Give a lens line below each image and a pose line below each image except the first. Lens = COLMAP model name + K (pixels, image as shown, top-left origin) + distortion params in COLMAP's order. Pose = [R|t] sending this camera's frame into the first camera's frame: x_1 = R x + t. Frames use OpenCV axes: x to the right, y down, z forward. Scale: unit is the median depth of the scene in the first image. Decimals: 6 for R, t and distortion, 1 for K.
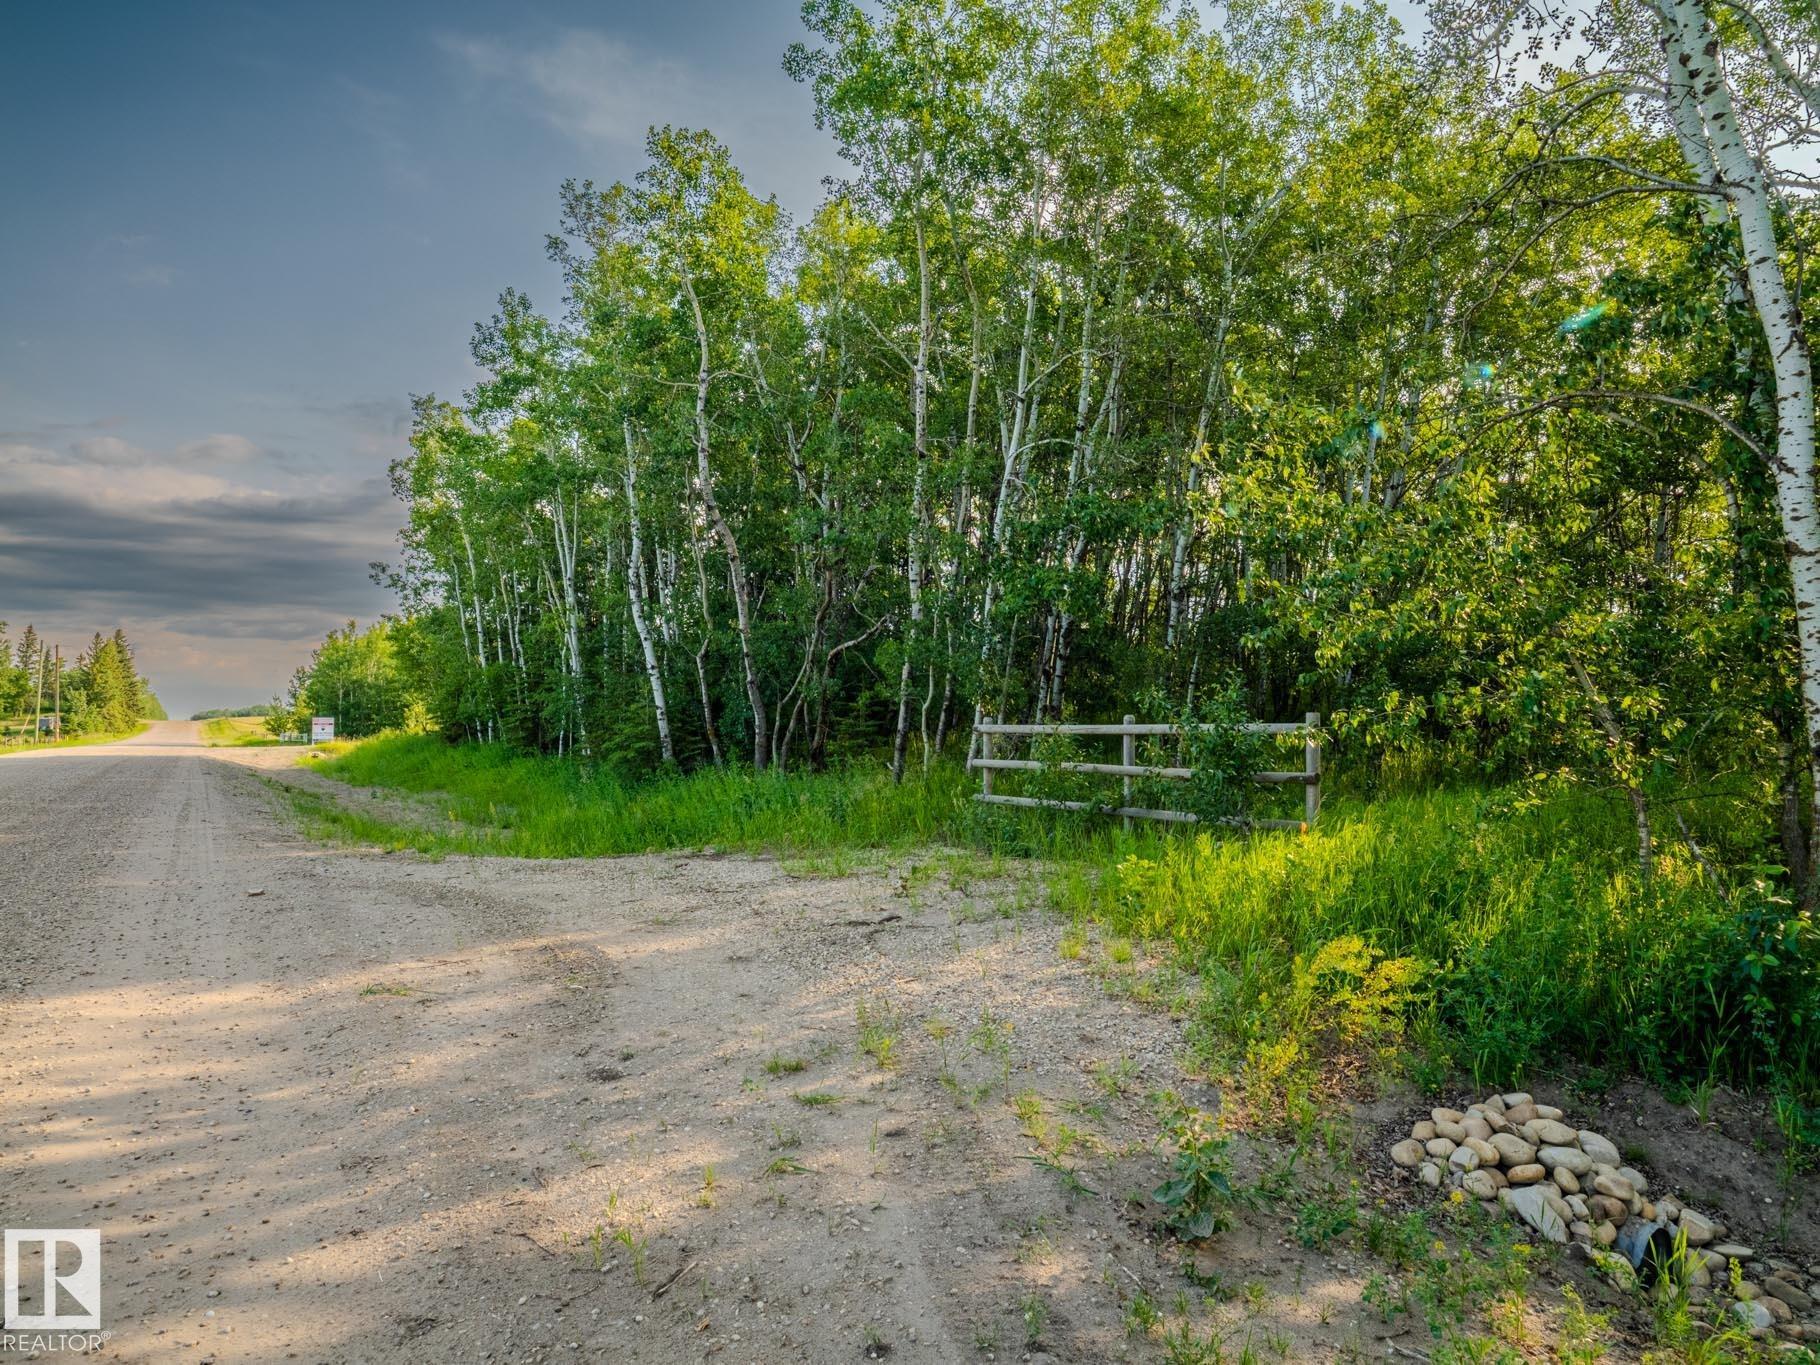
lens RADIAL K [[1191.9, 0, 910.0], [0, 1191.9, 682.5], [0, 0, 1]] dist [-0.000311, -0.000924]
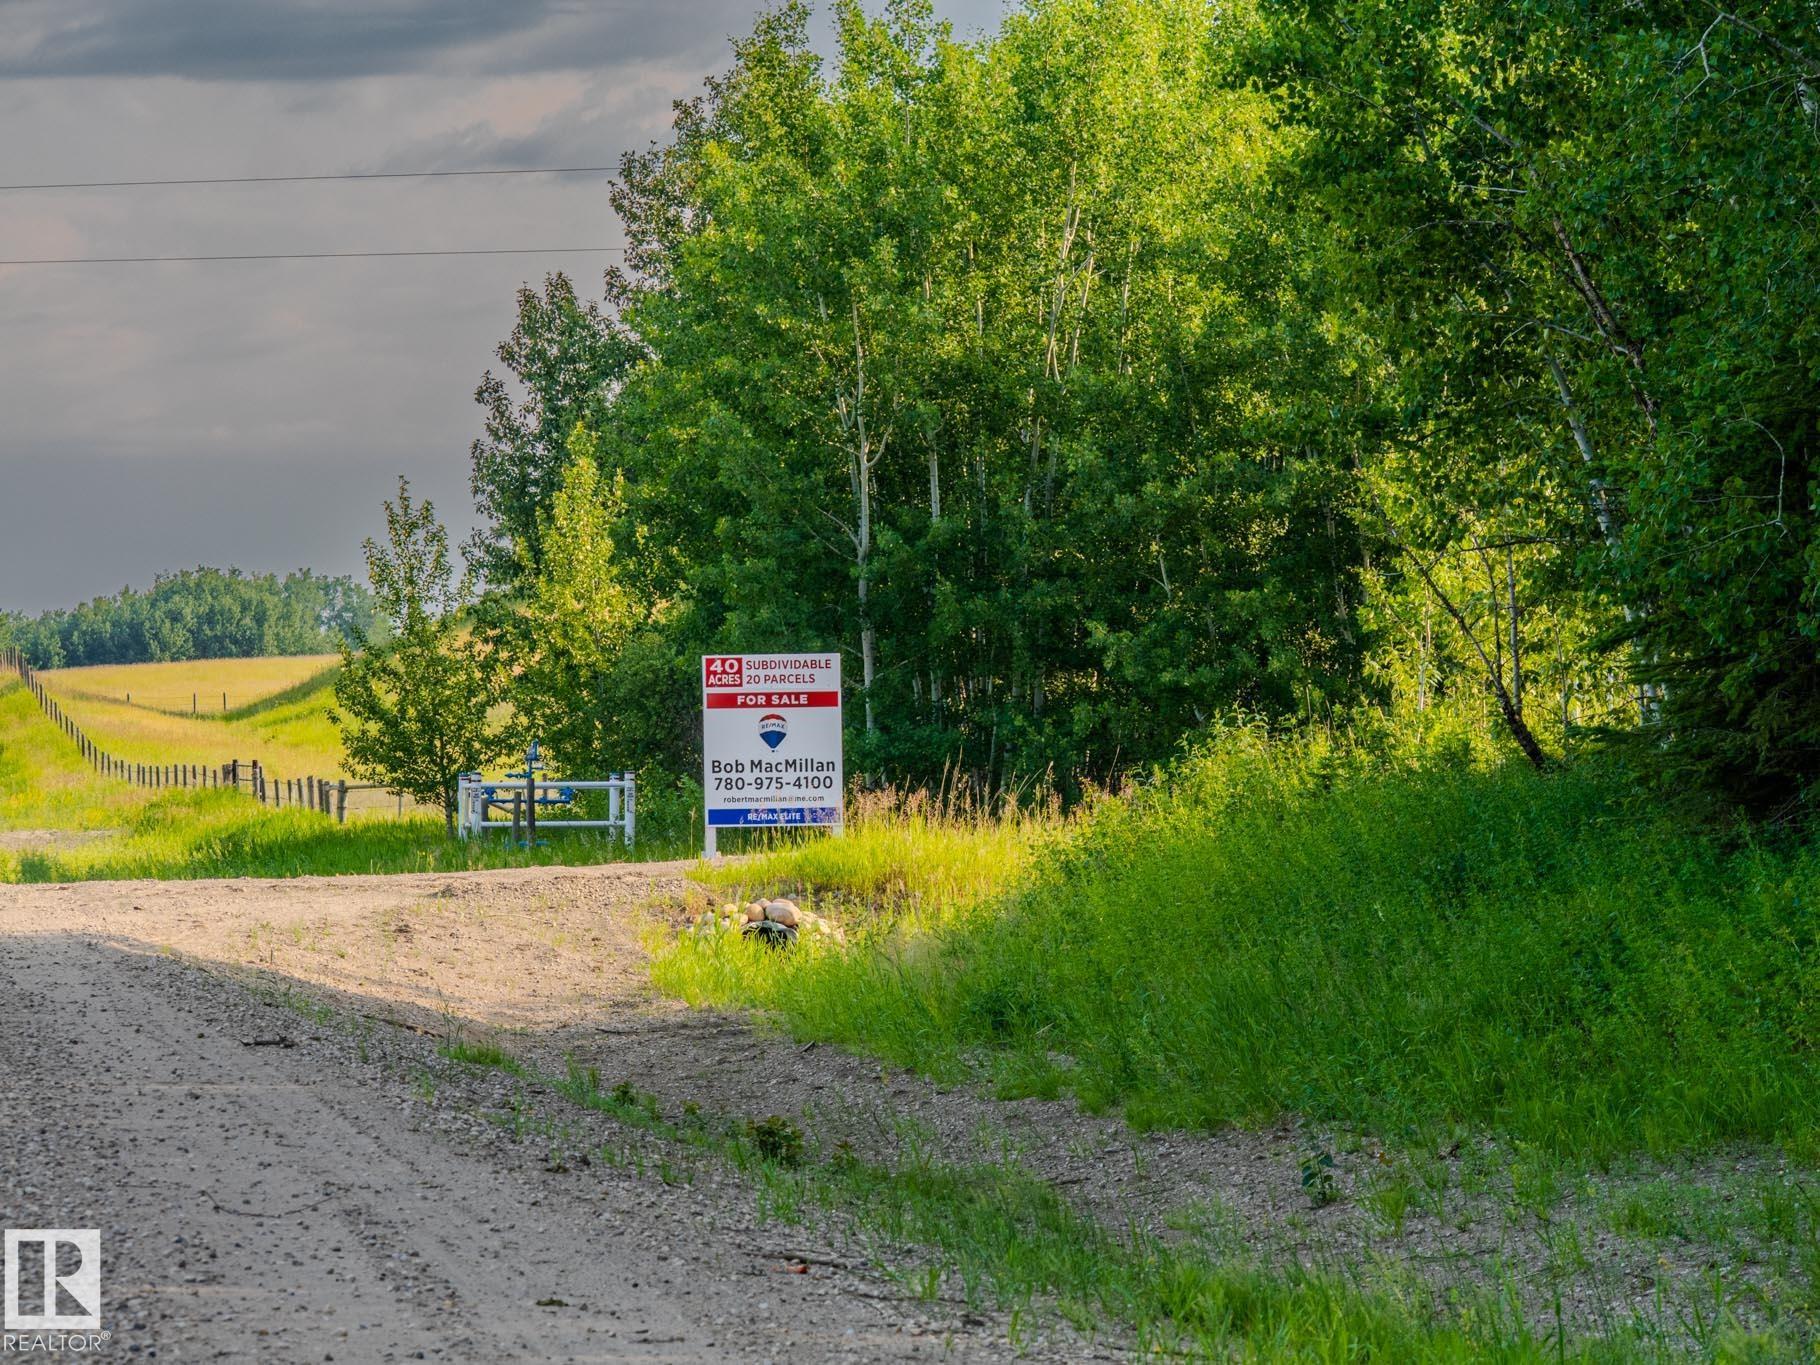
lens RADIAL K [[10289.4, 0, 910.0], [0, 10289.4, 682.5], [0, 0, 1]] dist [-0.311883, -0.171520]
pose [[0.911403, -0.022239, -0.410914, 0.006004], [0.038056, 0.998815, 0.030351, -0.002148], [0.409752, -0.043300, 0.911169, -0.061984]]
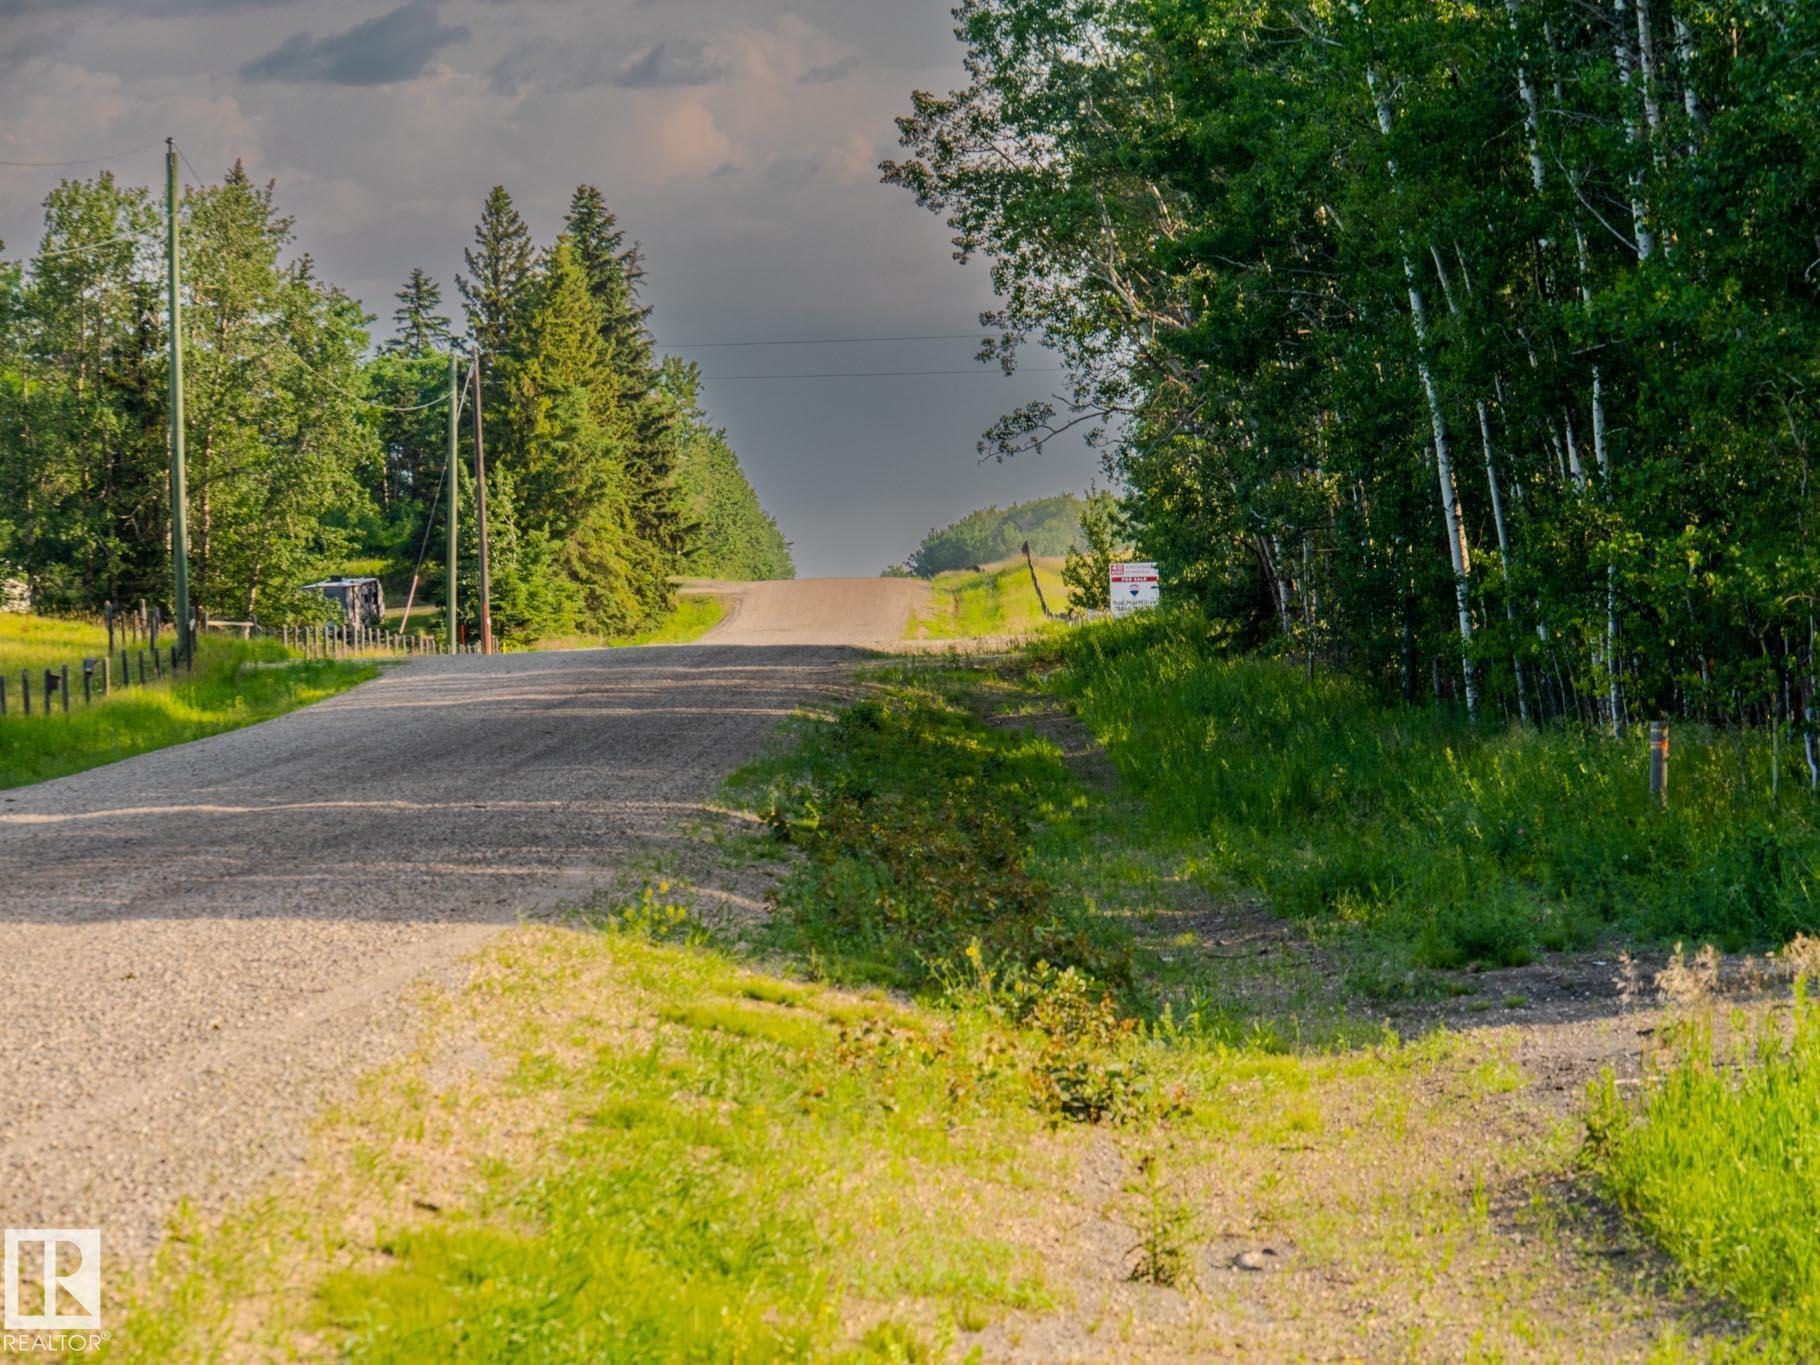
lens RADIAL K [[10289.4, 0, 910.0], [0, 10289.4, 682.5], [0, 0, 1]] dist [-0.311883, -0.171520]
pose [[0.854662, -0.024571, -0.518604, 1.055548], [0.051700, 0.997942, 0.037921, -0.055624], [0.516605, -0.059222, 0.854173, -1.695118]]
